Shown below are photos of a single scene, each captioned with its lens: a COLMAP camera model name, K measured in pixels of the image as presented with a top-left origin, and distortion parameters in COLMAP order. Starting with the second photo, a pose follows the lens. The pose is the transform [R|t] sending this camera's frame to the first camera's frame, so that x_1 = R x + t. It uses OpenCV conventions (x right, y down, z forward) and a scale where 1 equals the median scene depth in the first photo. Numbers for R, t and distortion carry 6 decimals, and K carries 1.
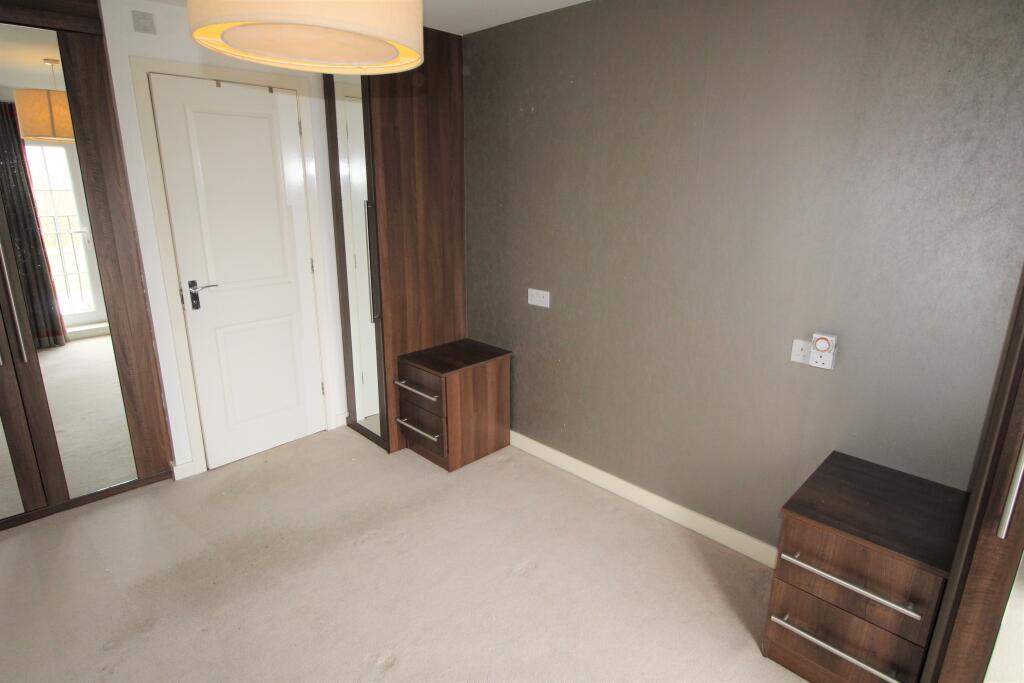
lens RADIAL K [[565.6, 0, 512.0], [0, 565.6, 341.5], [0, 0, 1]] dist [0.001890, 0.000247]
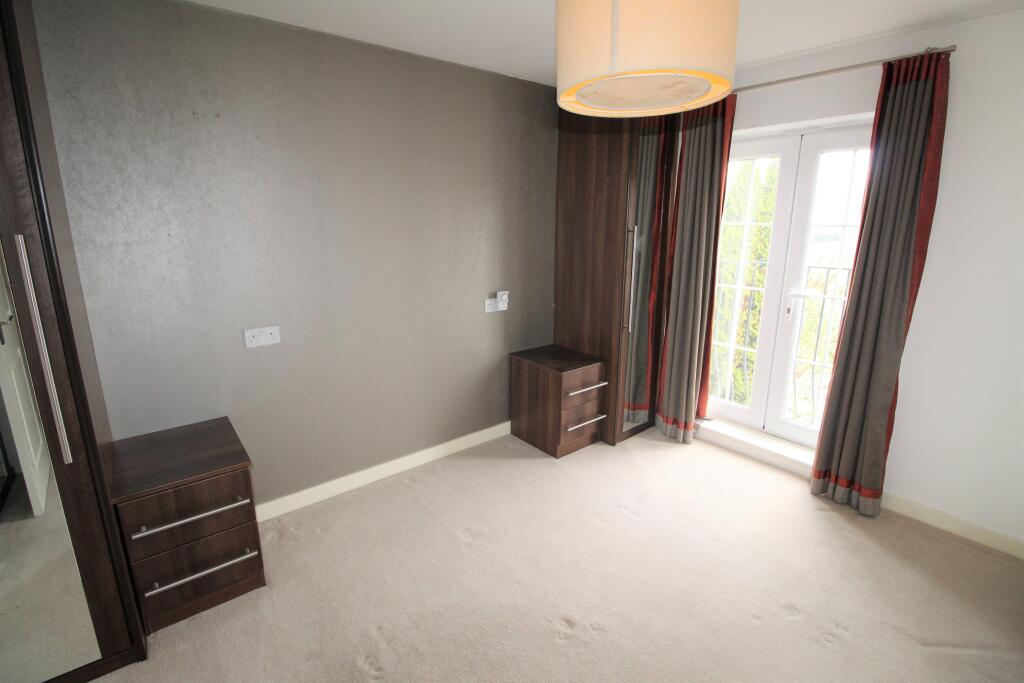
lens RADIAL K [[481.7, 0, 513.0], [0, 481.7, 335.8], [0, 0, 1]] dist [-0.001064, -0.000118]
pose [[0.070737, -0.233049, 0.969889, -0.930959], [0.277711, 0.938483, 0.205249, -0.178198], [-0.958057, 0.254830, 0.131105, 0.758938]]
